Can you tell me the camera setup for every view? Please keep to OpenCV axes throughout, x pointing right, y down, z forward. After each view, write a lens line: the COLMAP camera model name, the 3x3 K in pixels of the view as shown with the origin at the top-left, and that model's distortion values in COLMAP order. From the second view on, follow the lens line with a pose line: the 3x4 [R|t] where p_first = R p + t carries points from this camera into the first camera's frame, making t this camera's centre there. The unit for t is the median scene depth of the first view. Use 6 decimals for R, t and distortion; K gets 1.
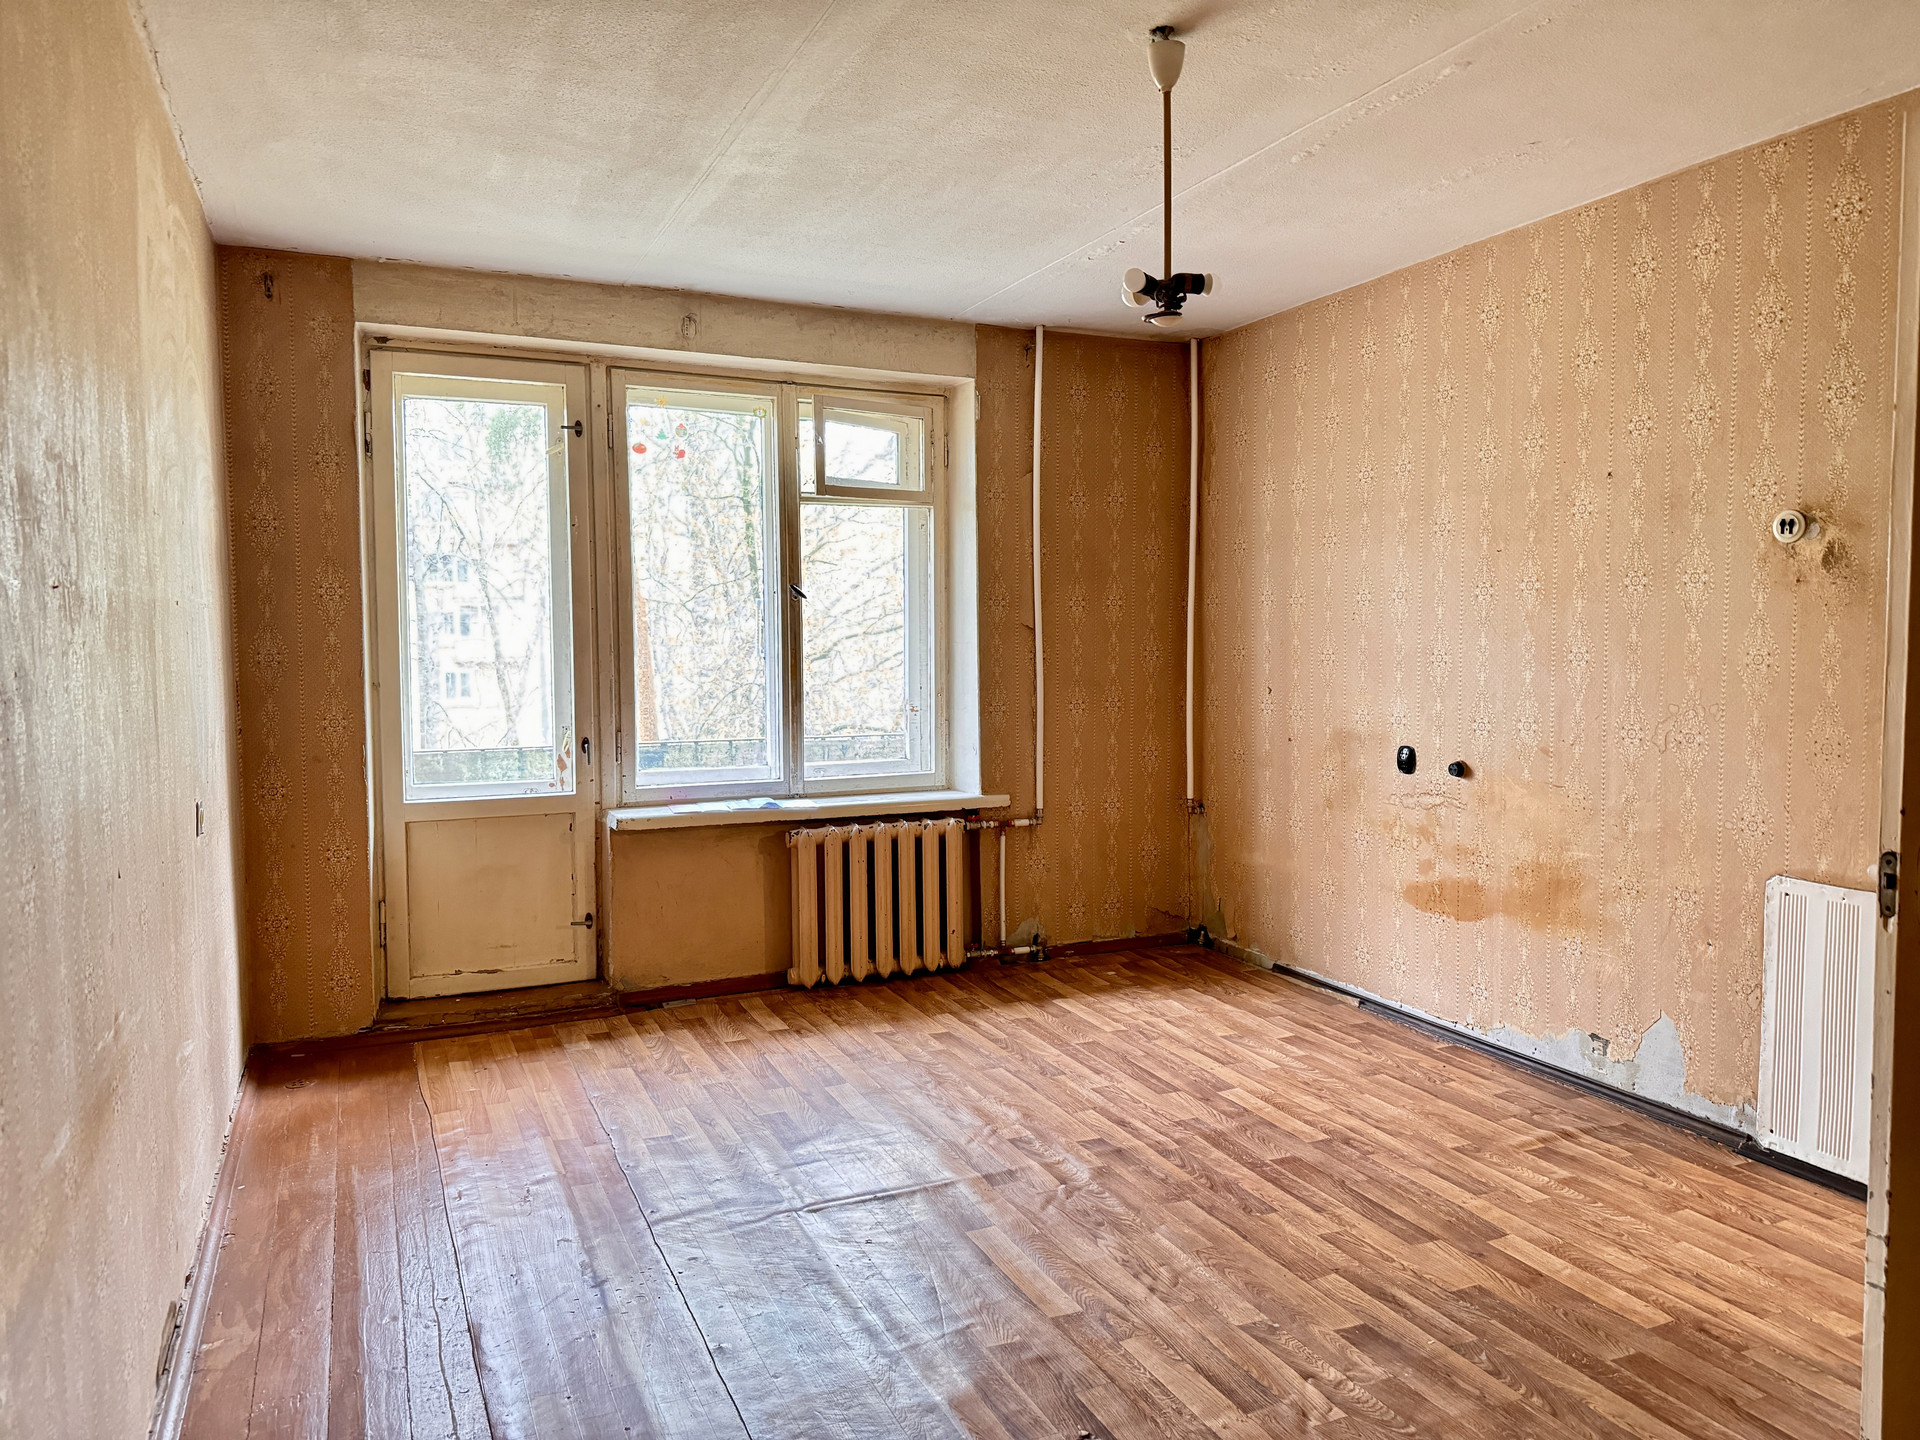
lens RADIAL K [[1345.3, 0, 973.4], [0, 1345.3, 716.5], [0, 0, 1]] dist [0.060853, -0.052864]
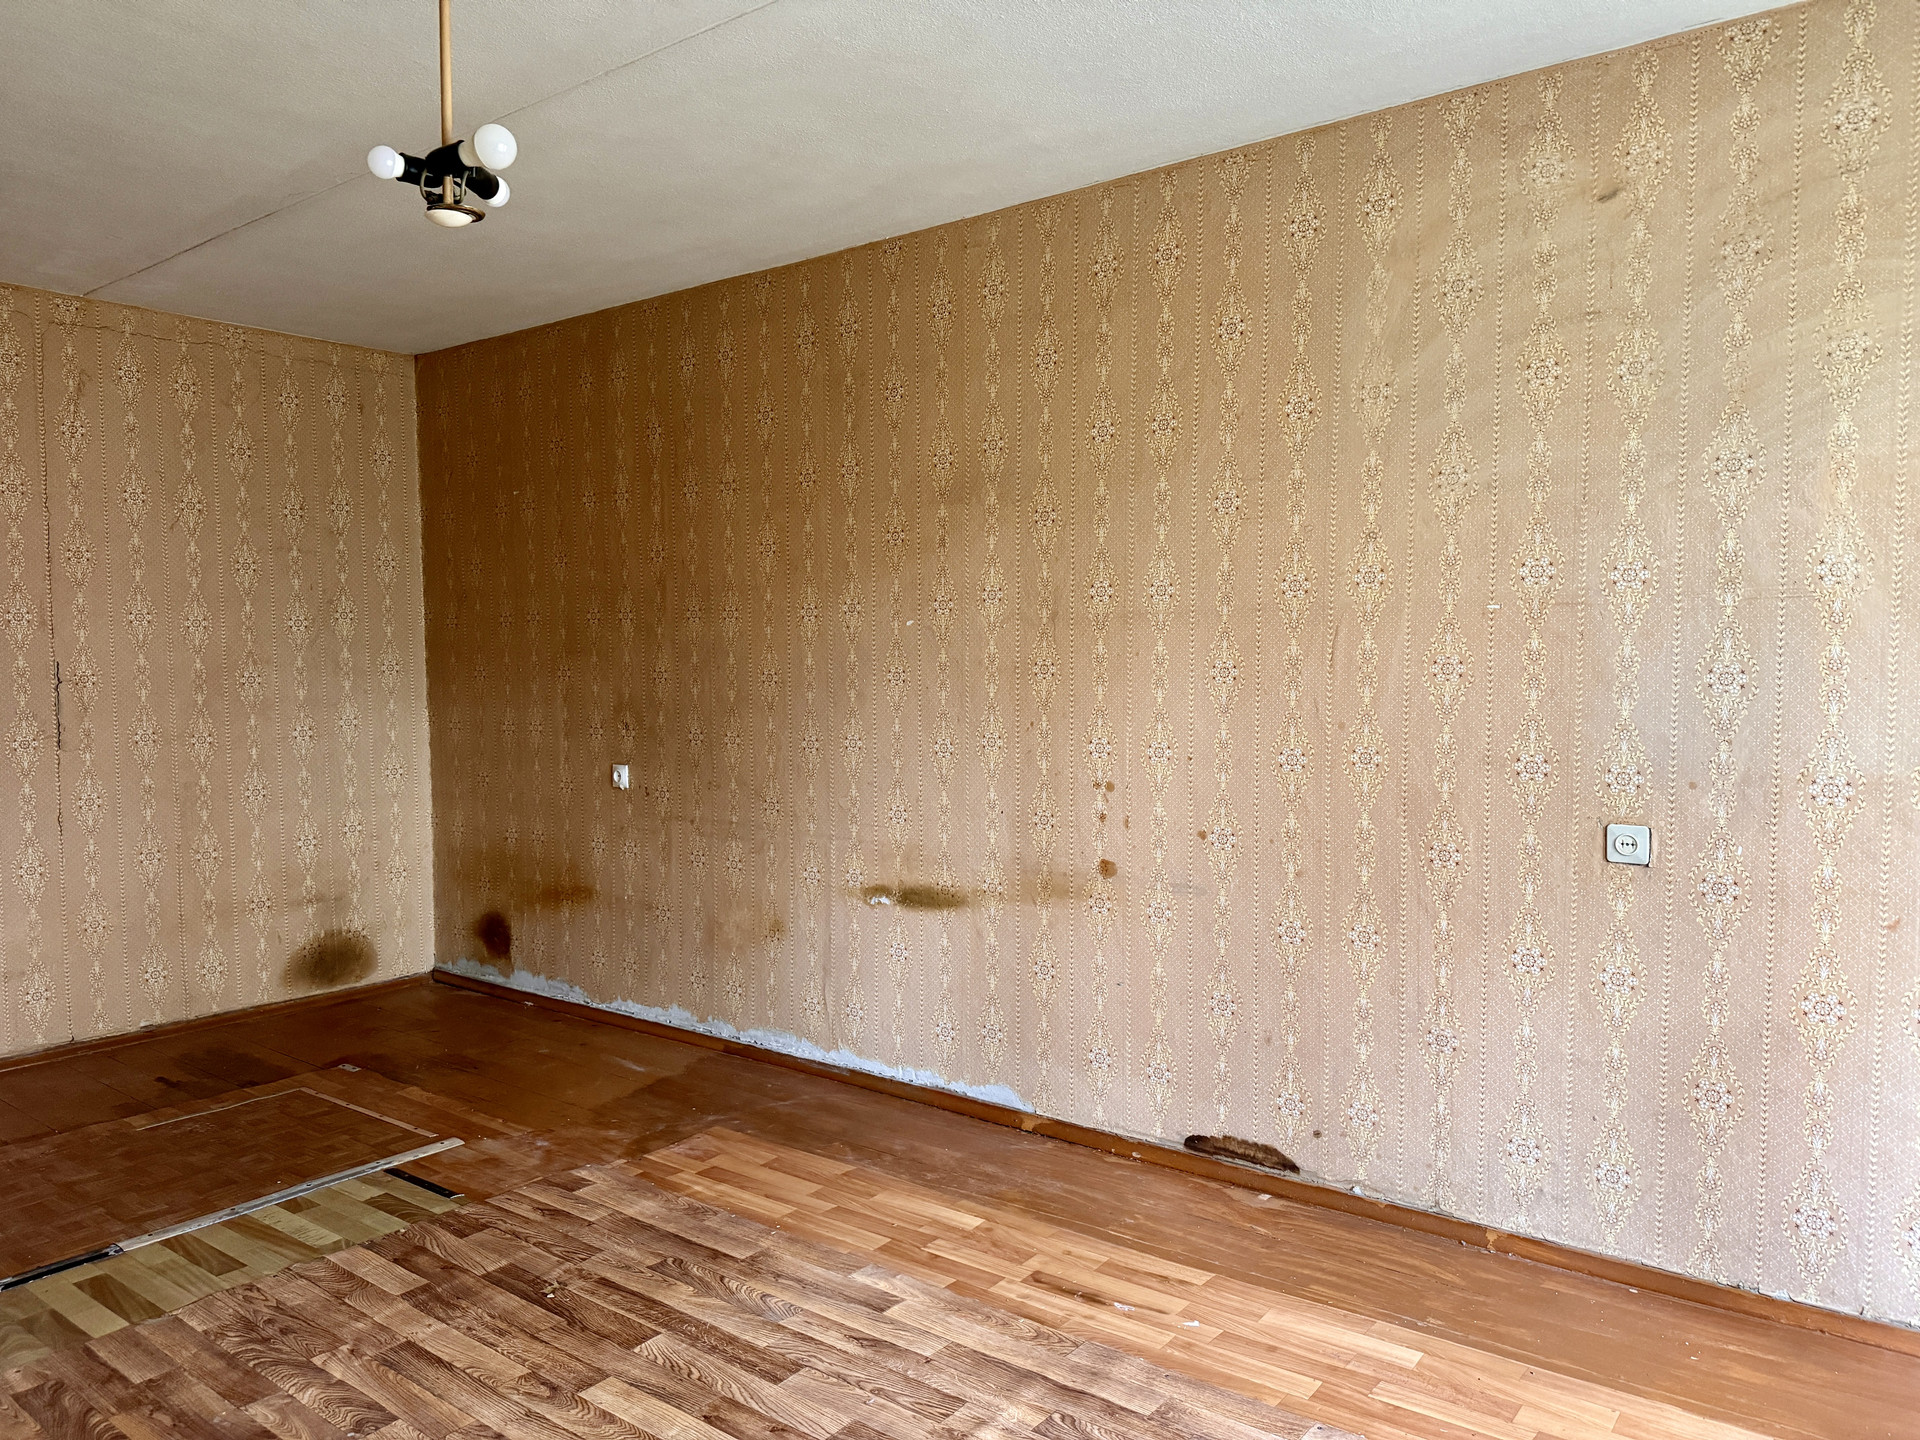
lens RADIAL K [[1345.3, 0, 960.5], [0, 1345.3, 697.1], [0, 0, 1]] dist [0.060853, -0.052864]
pose [[-0.887398, 0.028631, -0.460115, 0.187342], [-0.010926, 0.996483, 0.083079, -0.076916], [0.460875, 0.078752, -0.883964, 1.361398]]
